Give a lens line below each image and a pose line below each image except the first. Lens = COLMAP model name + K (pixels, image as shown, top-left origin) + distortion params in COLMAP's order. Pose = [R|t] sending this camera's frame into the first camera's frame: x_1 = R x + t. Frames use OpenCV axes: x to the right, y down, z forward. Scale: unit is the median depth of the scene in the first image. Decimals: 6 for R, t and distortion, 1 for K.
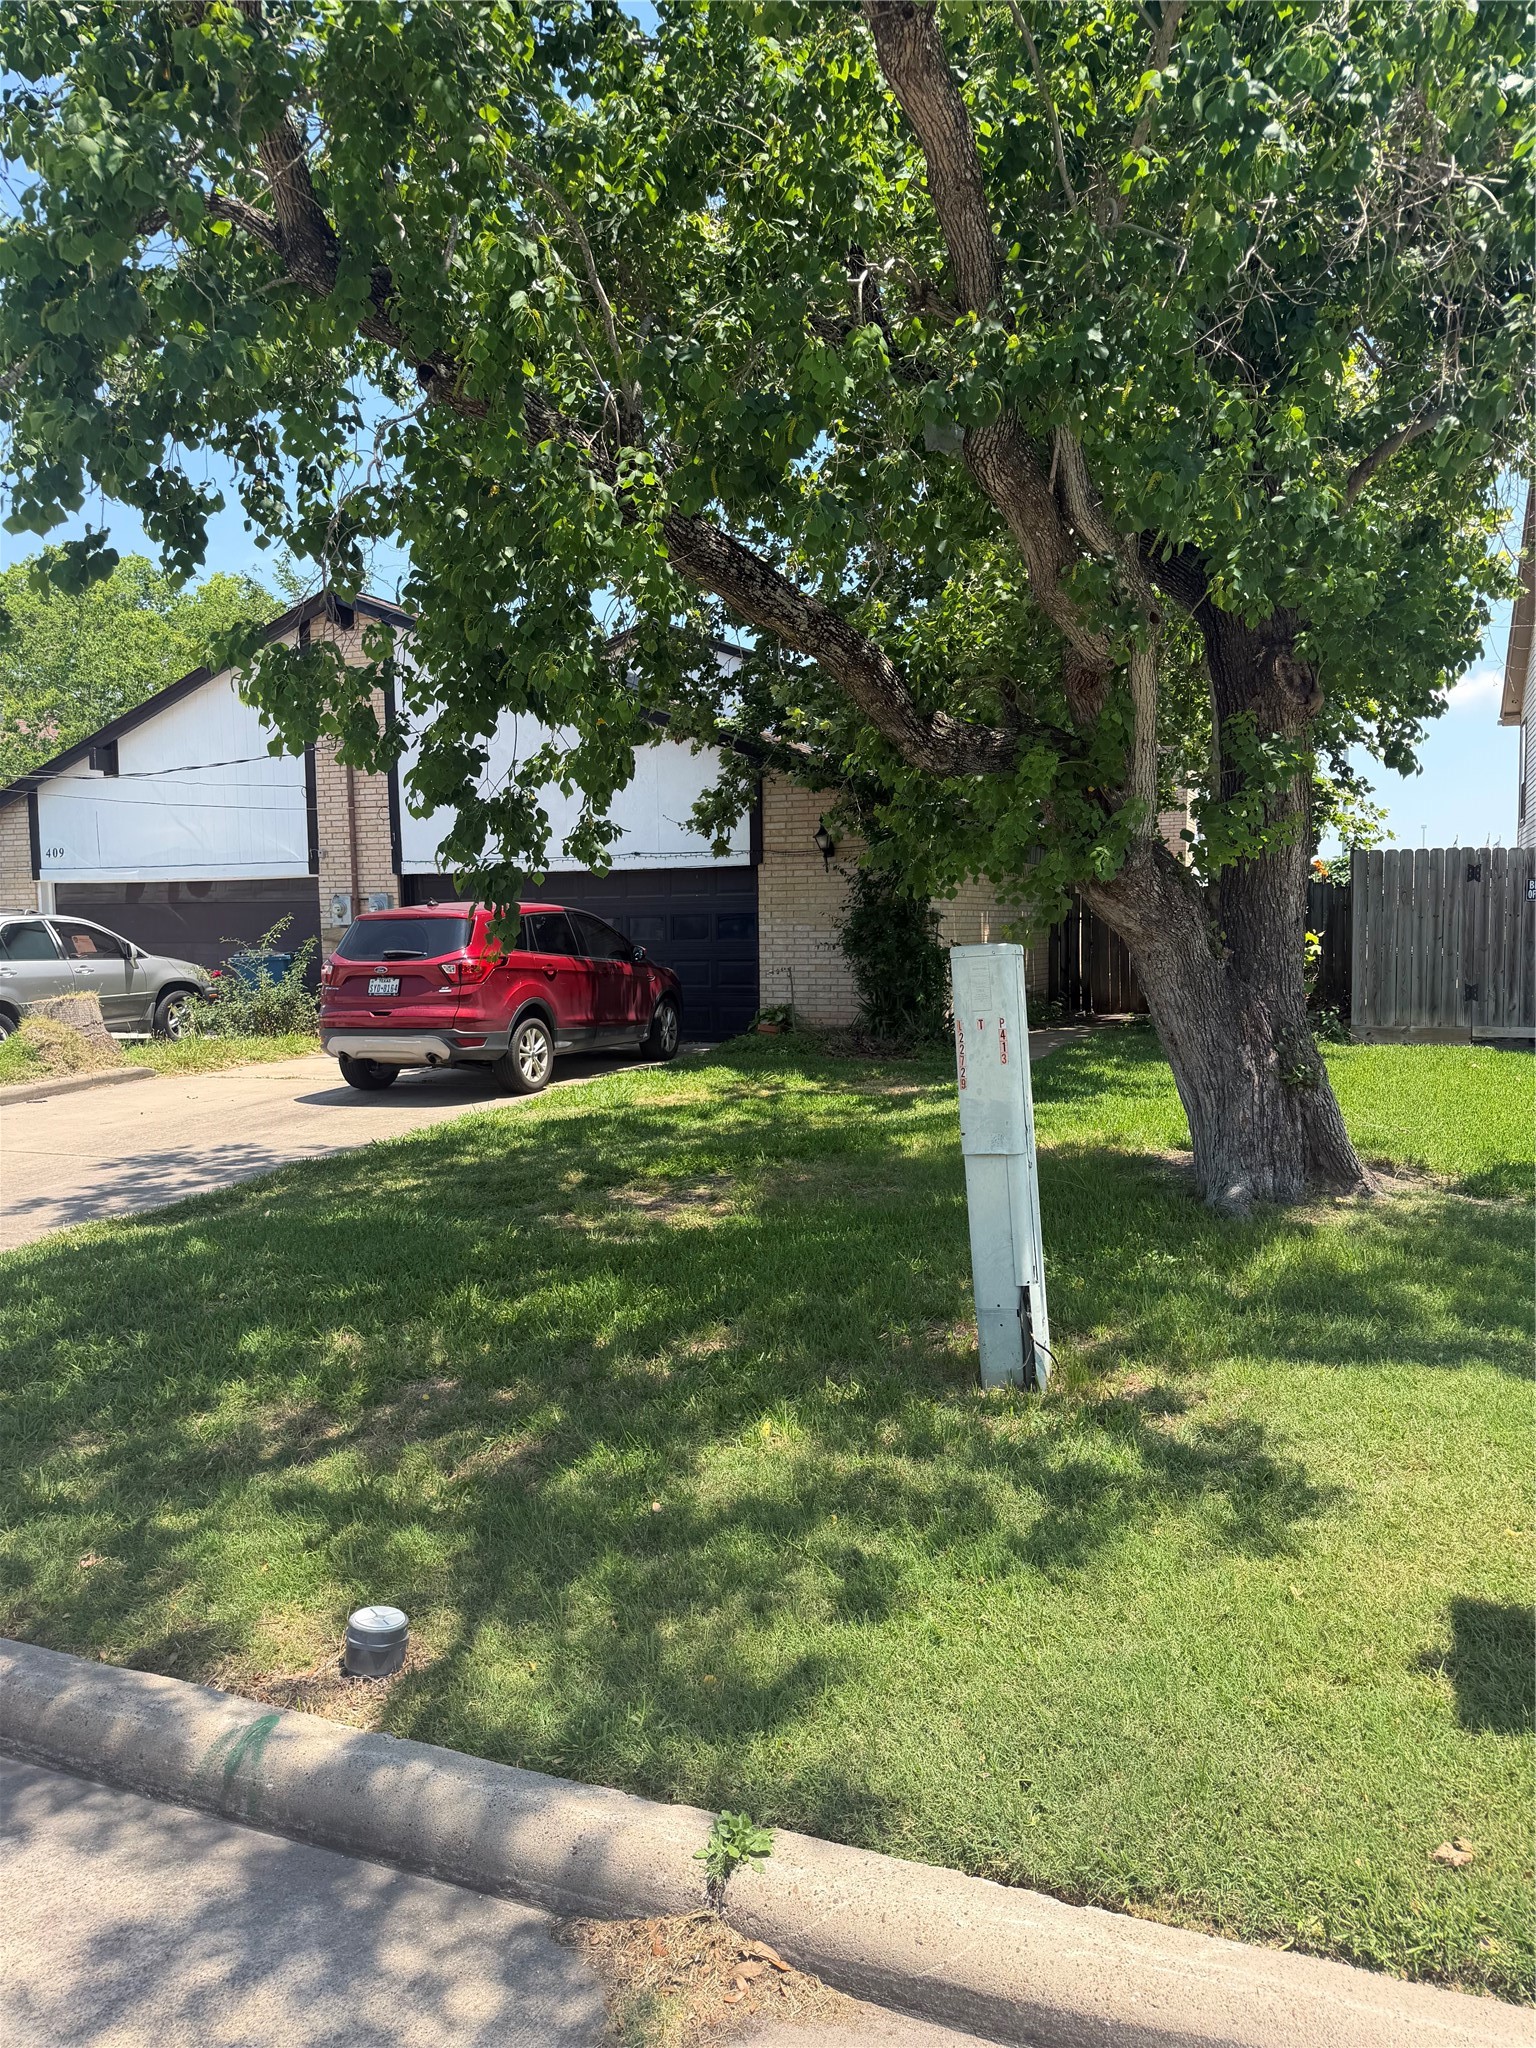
lens RADIAL K [[1438.2, 0, 777.2], [0, 1438.2, 1031.9], [0, 0, 1]] dist [0.053591, -0.033157]
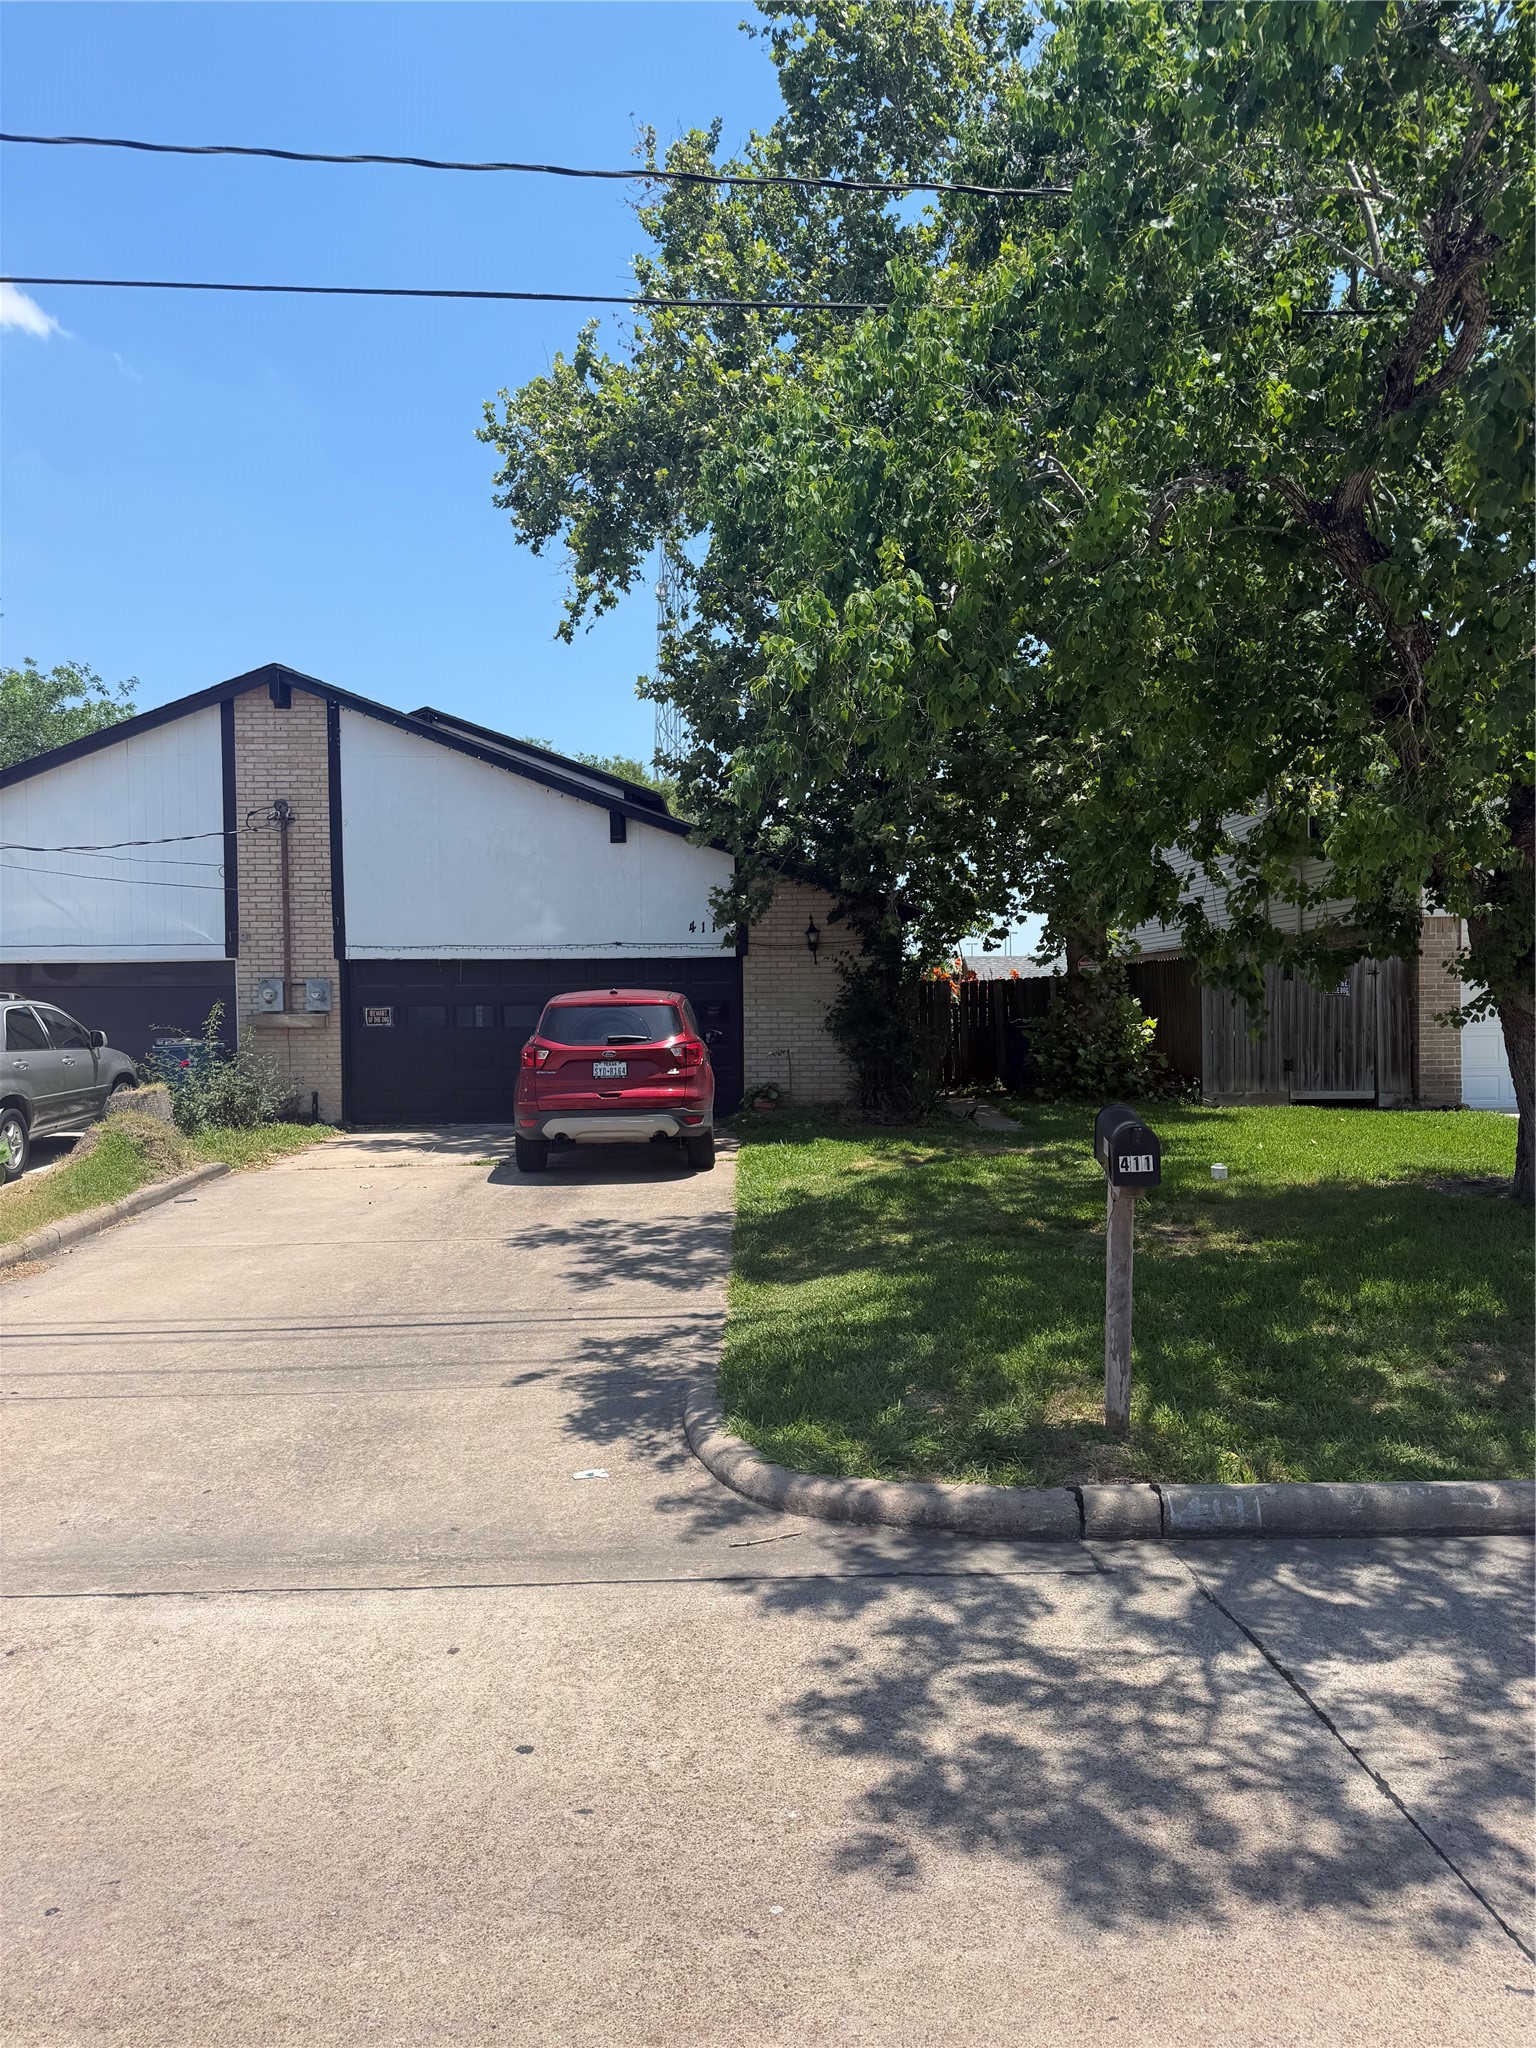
lens RADIAL K [[1438.2, 0, 761.0], [0, 1438.2, 1016.6], [0, 0, 1]] dist [0.053591, -0.033157]
pose [[0.916125, 0.001142, 0.400890, -0.459390], [0.027319, 0.997493, -0.065273, 0.001253], [-0.399960, 0.070751, 0.913798, -0.004571]]
